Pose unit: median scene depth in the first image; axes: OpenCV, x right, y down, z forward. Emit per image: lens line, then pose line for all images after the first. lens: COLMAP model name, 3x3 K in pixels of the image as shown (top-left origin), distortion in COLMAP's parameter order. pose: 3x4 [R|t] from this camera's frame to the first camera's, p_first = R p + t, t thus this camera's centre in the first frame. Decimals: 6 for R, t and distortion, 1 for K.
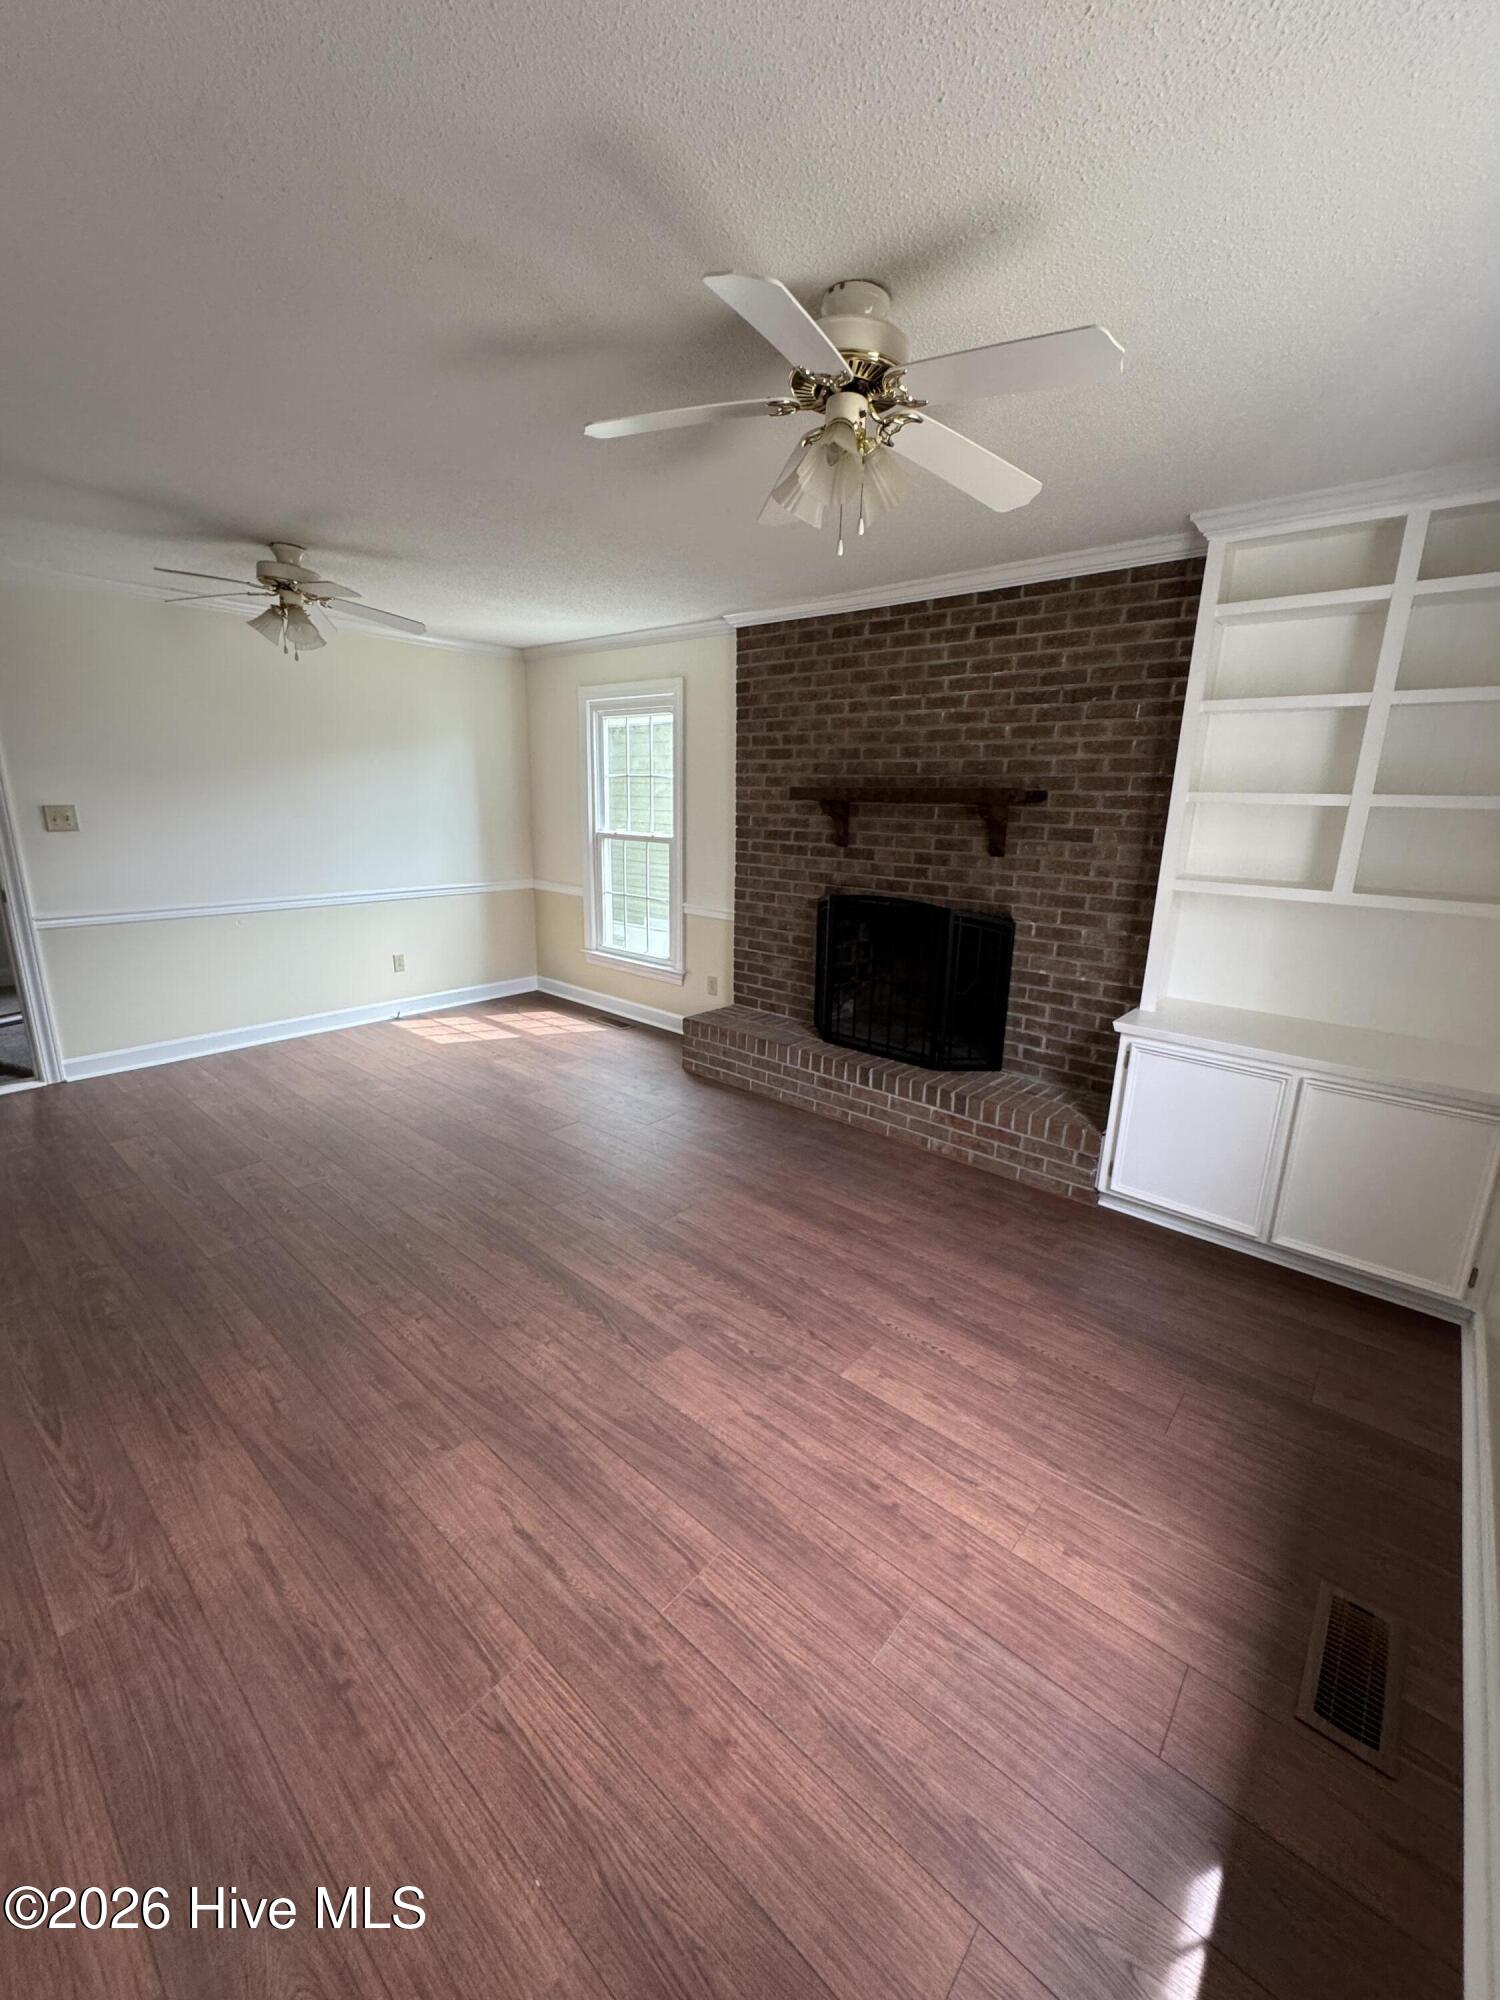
lens RADIAL K [[797.2, 0, 753.7], [0, 797.2, 997.5], [0, 0, 1]] dist [-0.001450, 0.000093]
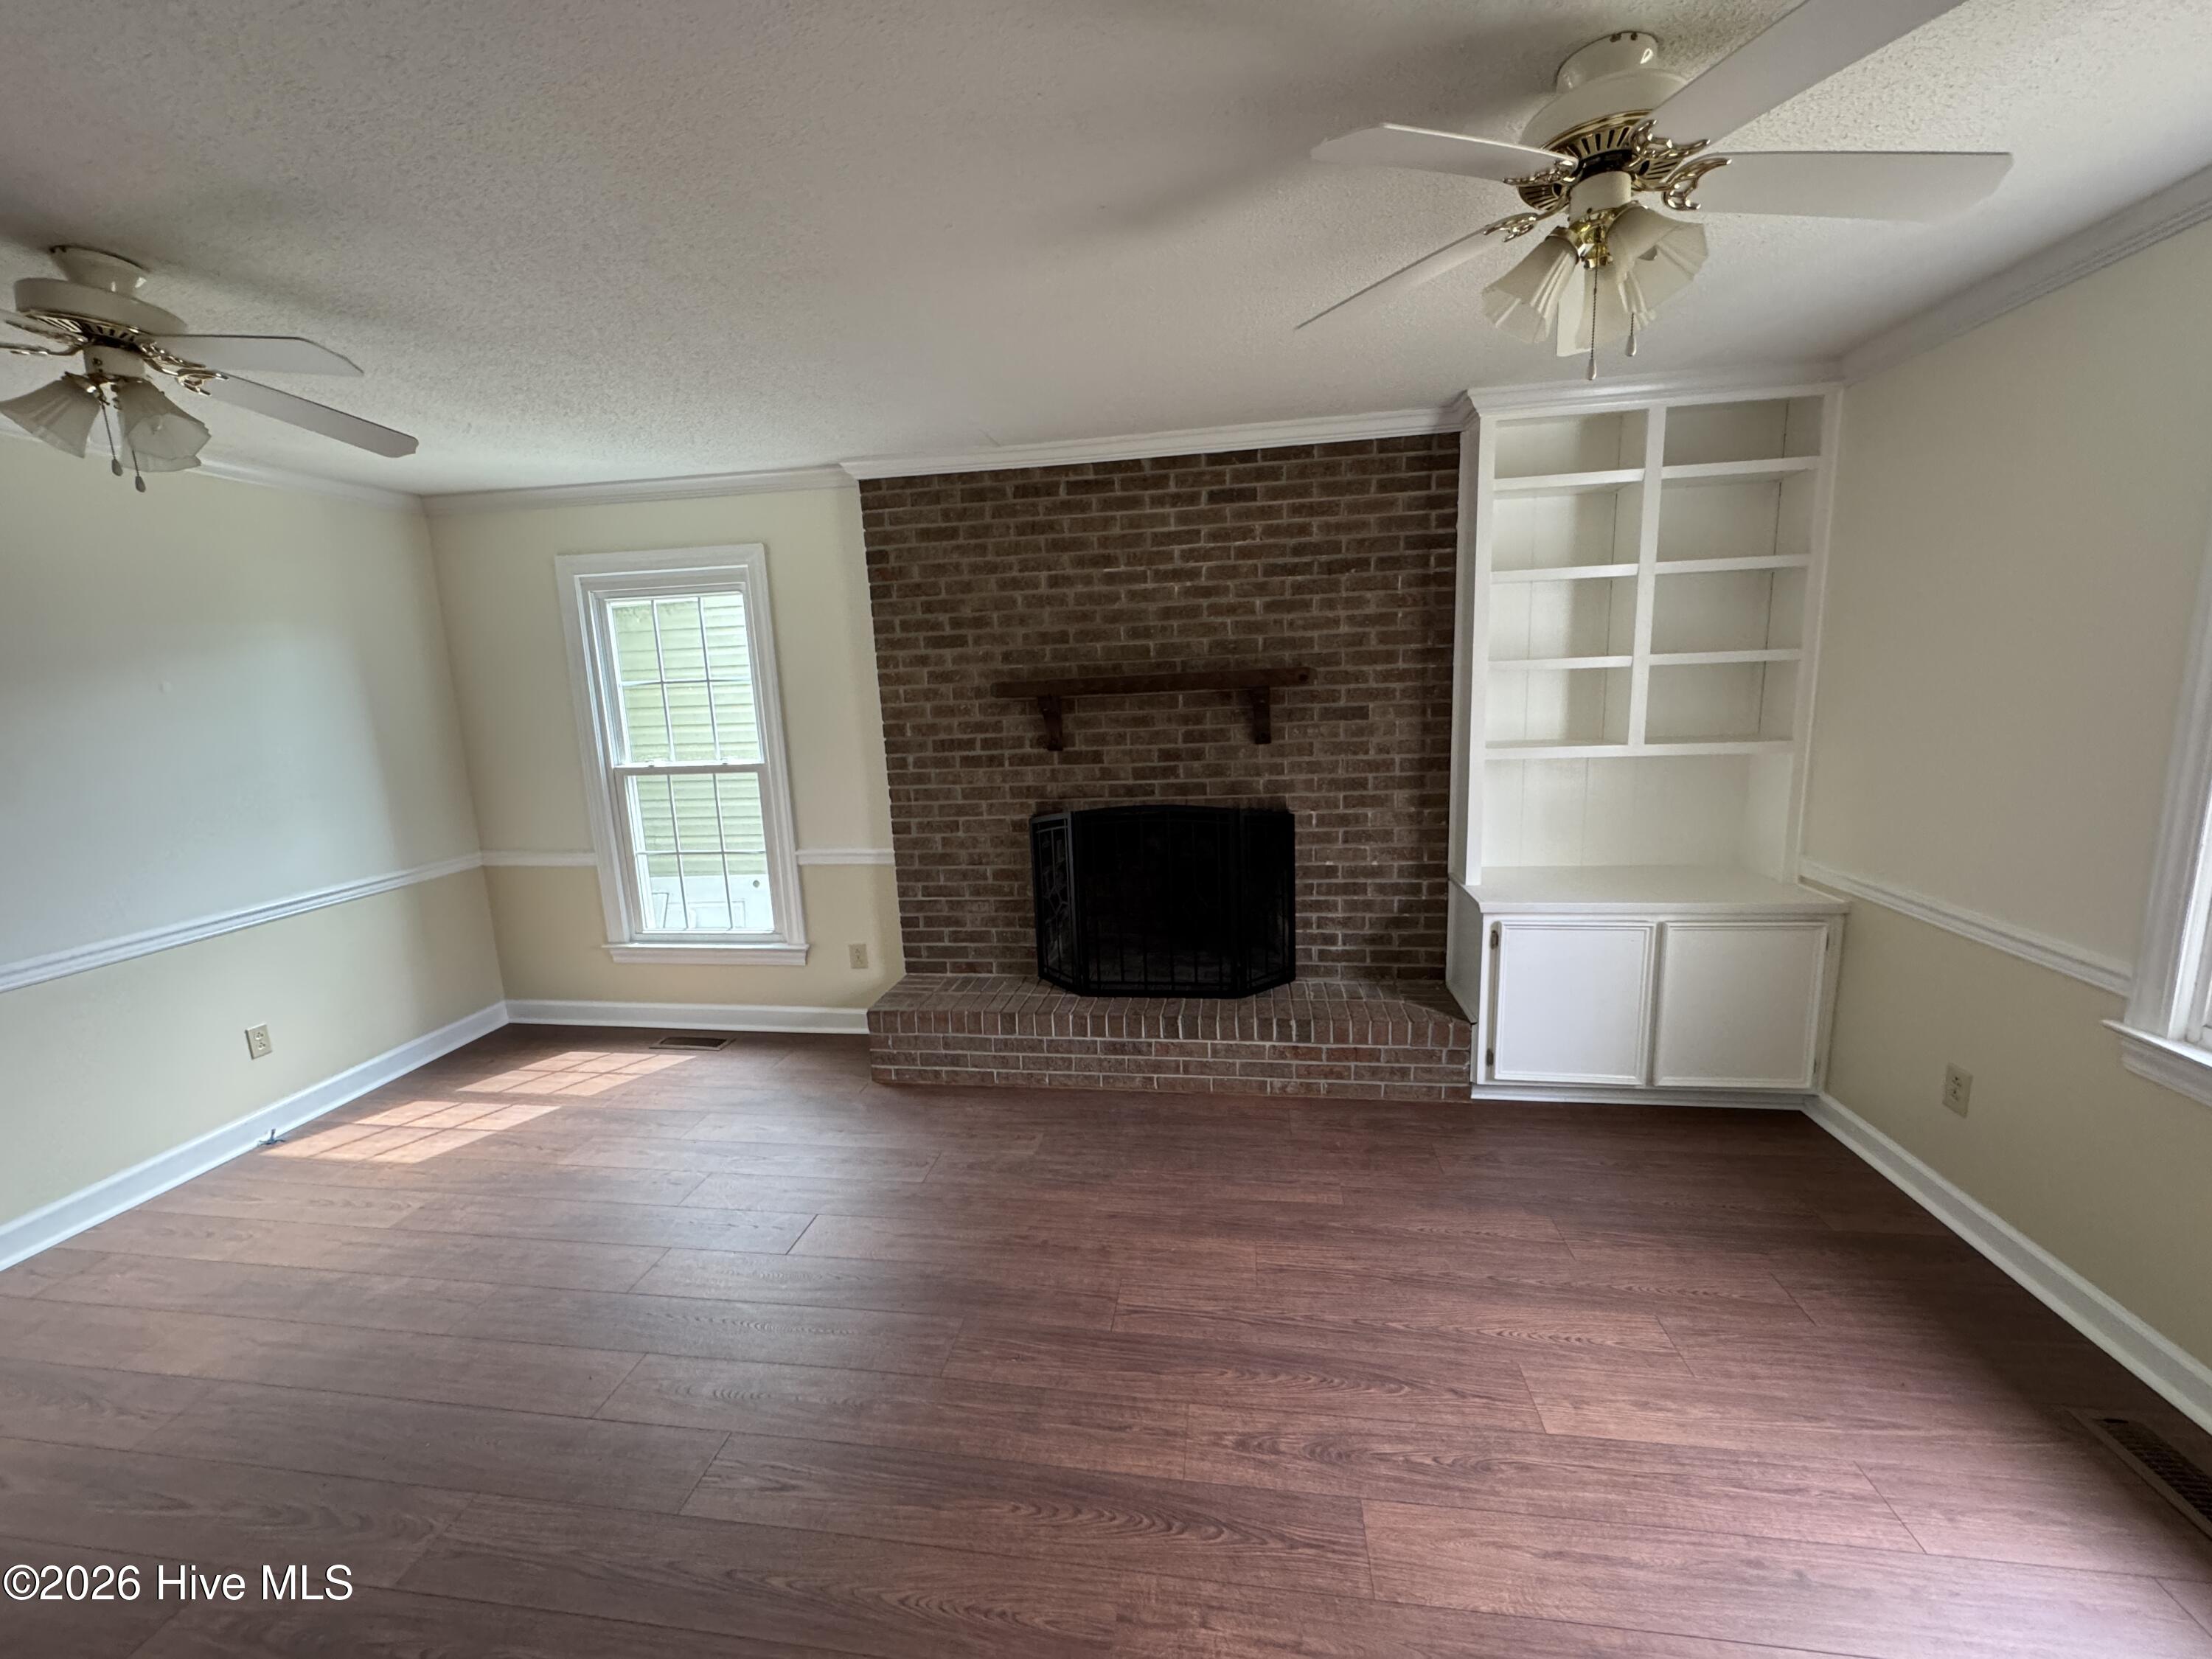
lens RADIAL K [[881.7, 0, 1106.0], [0, 881.7, 829.5], [0, 0, 1]] dist [-0.001450, 0.000093]
pose [[0.845688, -0.148195, 0.512689, -0.345383], [0.188959, 0.981587, -0.027958, -0.085006], [-0.499106, 0.120521, 0.858119, 0.245017]]
